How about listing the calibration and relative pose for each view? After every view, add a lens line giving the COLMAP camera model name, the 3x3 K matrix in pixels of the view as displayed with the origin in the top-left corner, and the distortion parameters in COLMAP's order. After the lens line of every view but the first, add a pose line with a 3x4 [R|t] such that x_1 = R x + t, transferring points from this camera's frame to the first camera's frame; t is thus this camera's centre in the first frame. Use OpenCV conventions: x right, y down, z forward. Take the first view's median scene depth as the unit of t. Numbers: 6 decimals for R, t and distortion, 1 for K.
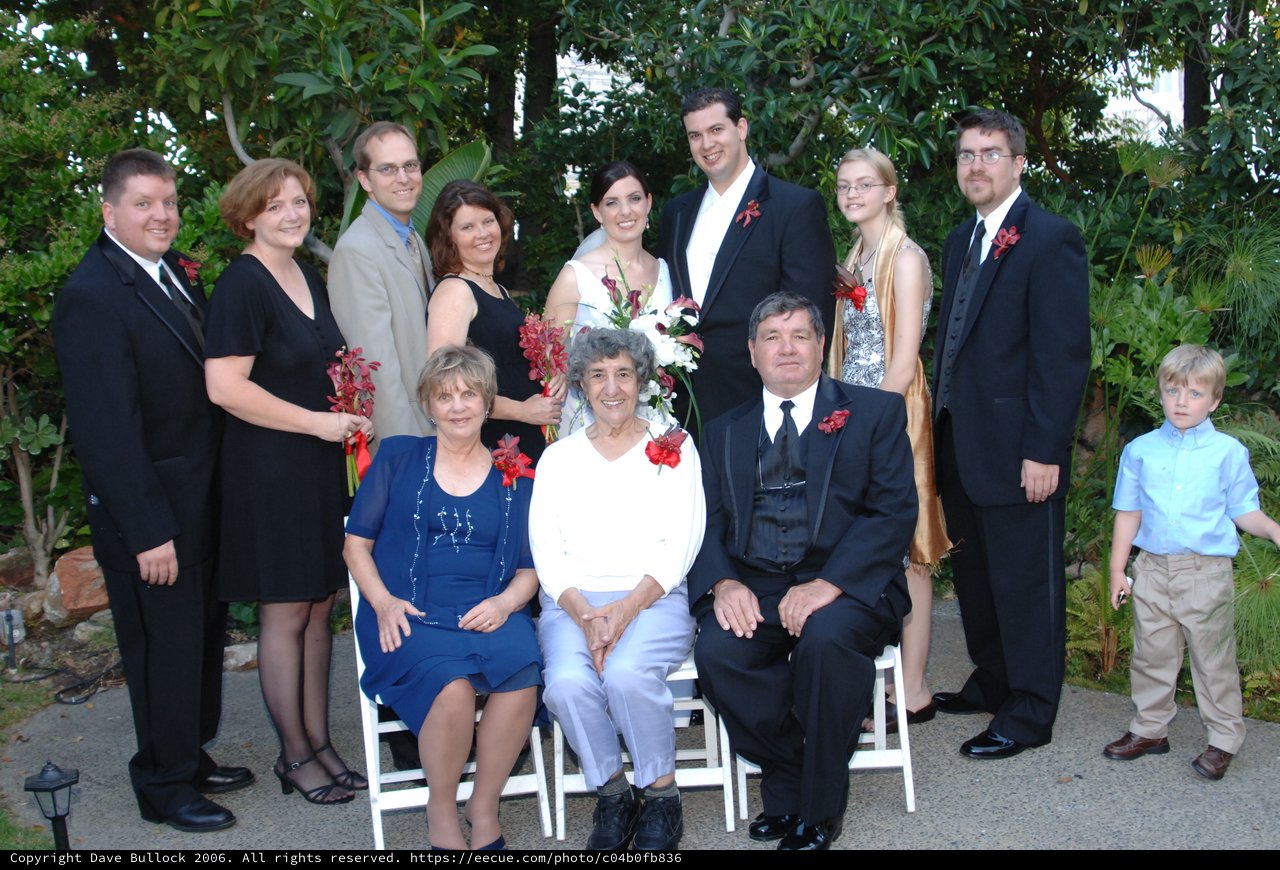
lens RADIAL K [[1555.9, 0, 637.0], [0, 1555.9, 432.6], [0, 0, 1]] dist [-0.116634, 0.000000]
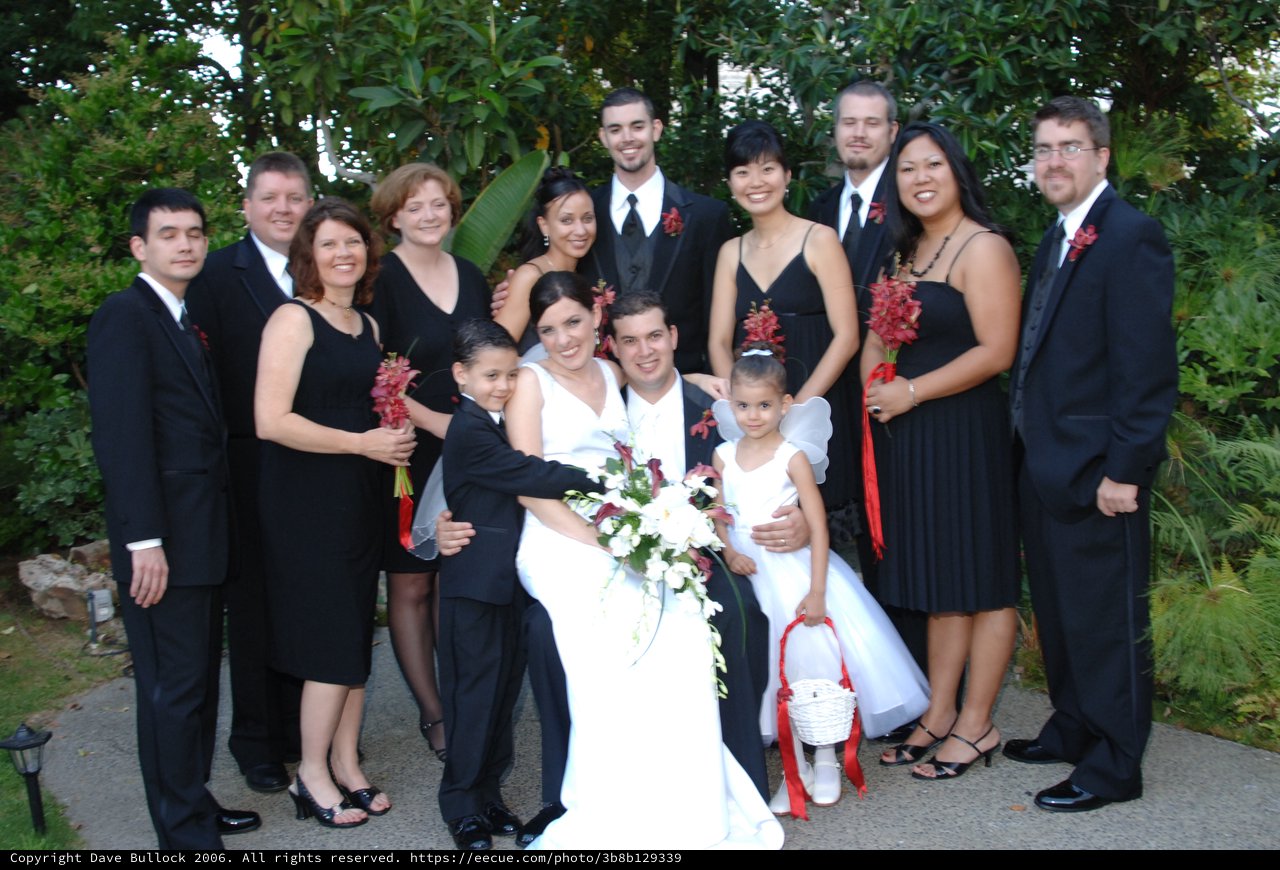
lens RADIAL K [[1555.9, 0, 638.7], [0, 1555.9, 435.7], [0, 0, 1]] dist [-0.116634, 0.000000]
pose [[0.985212, 0.016661, -0.170529, 0.136607], [-0.016352, 0.999861, 0.003217, -0.002225], [0.170559, -0.000381, 0.985347, -0.006134]]
